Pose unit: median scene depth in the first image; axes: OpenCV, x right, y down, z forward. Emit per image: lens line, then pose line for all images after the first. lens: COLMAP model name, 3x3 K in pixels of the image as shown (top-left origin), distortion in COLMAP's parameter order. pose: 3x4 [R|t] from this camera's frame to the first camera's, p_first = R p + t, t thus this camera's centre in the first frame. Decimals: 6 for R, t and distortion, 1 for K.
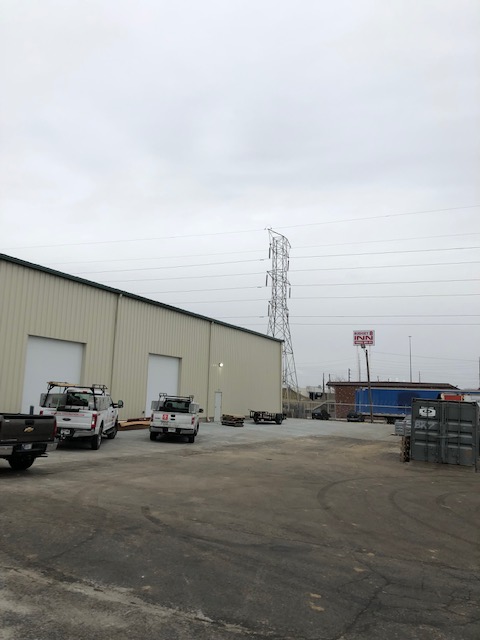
lens RADIAL K [[519.2, 0, 236.0], [0, 519.2, 318.6], [0, 0, 1]] dist [0.019974, -0.014663]
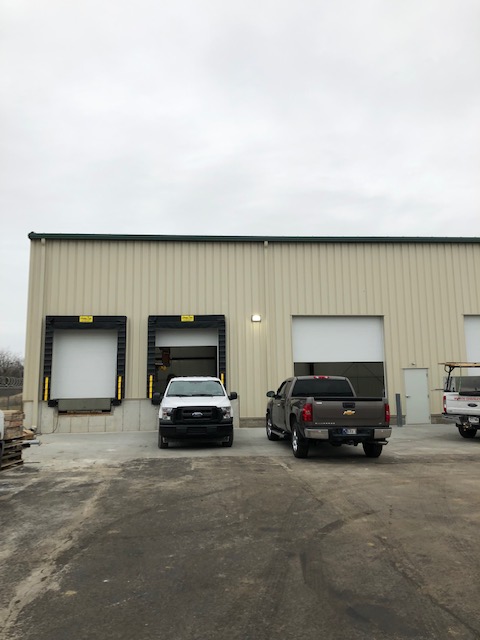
lens RADIAL K [[519.2, 0, 236.0], [0, 519.2, 318.6], [0, 0, 1]] dist [0.019974, -0.014663]
pose [[0.552120, -0.137056, -0.822423, 0.387402], [0.152193, 0.986391, -0.062209, 0.095861], [0.819756, -0.090820, 0.565466, 0.424604]]
